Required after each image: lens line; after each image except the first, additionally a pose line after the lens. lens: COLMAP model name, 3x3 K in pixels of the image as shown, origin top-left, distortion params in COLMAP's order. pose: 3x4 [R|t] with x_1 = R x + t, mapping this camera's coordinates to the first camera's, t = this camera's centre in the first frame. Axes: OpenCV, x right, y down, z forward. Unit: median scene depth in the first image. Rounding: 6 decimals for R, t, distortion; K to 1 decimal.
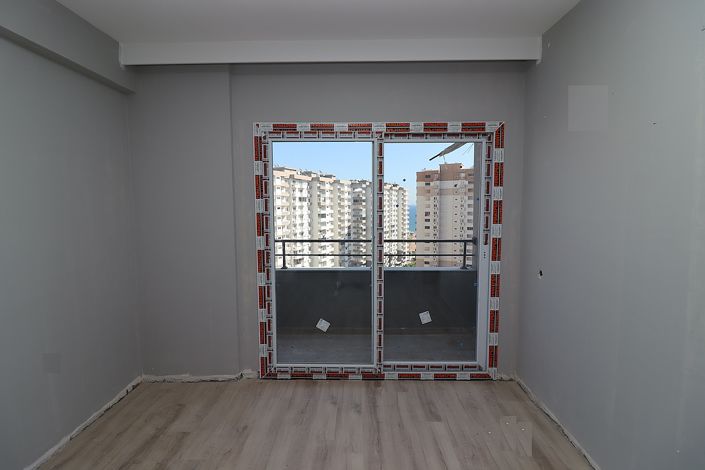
lens RADIAL K [[325.1, 0, 354.5], [0, 325.1, 231.3], [0, 0, 1]] dist [0.003523, -0.015732]
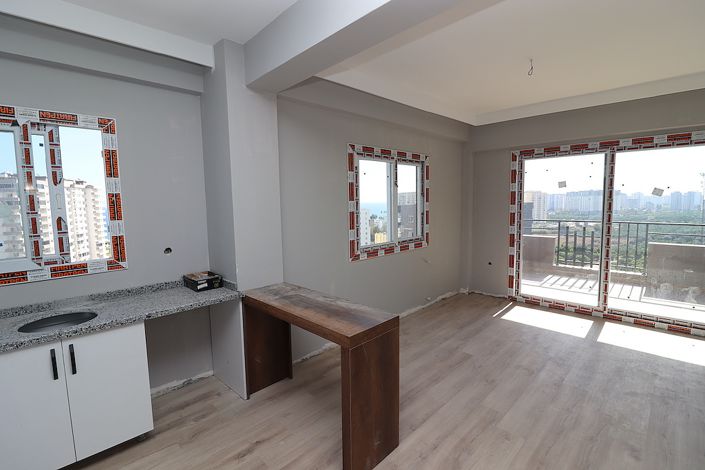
lens RADIAL K [[325.1, 0, 354.5], [0, 325.1, 231.3], [0, 0, 1]] dist [0.003523, -0.015732]
pose [[0.699795, -0.074820, 0.710415, -1.187571], [0.077851, 0.996564, 0.028270, -0.015206], [-0.710089, 0.035523, 0.703215, 0.076145]]
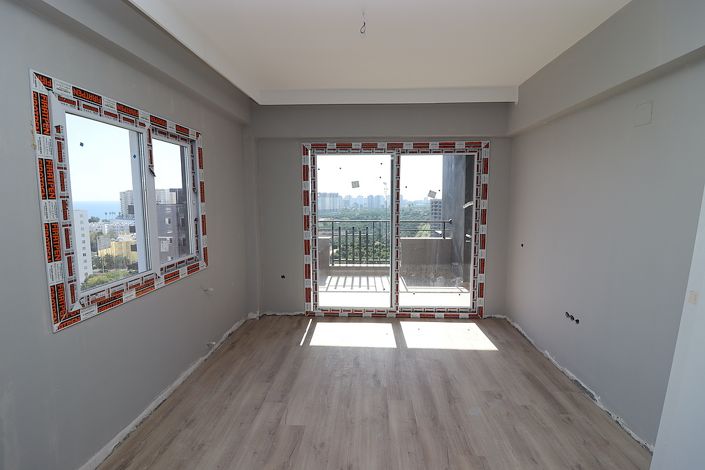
lens RADIAL K [[325.1, 0, 354.5], [0, 325.1, 231.3], [0, 0, 1]] dist [0.003523, -0.015732]
pose [[0.038400, -0.097841, 0.994461, -0.823680], [0.090632, 0.991434, 0.094043, -0.047961], [-0.995144, 0.086518, 0.046938, 0.424417]]
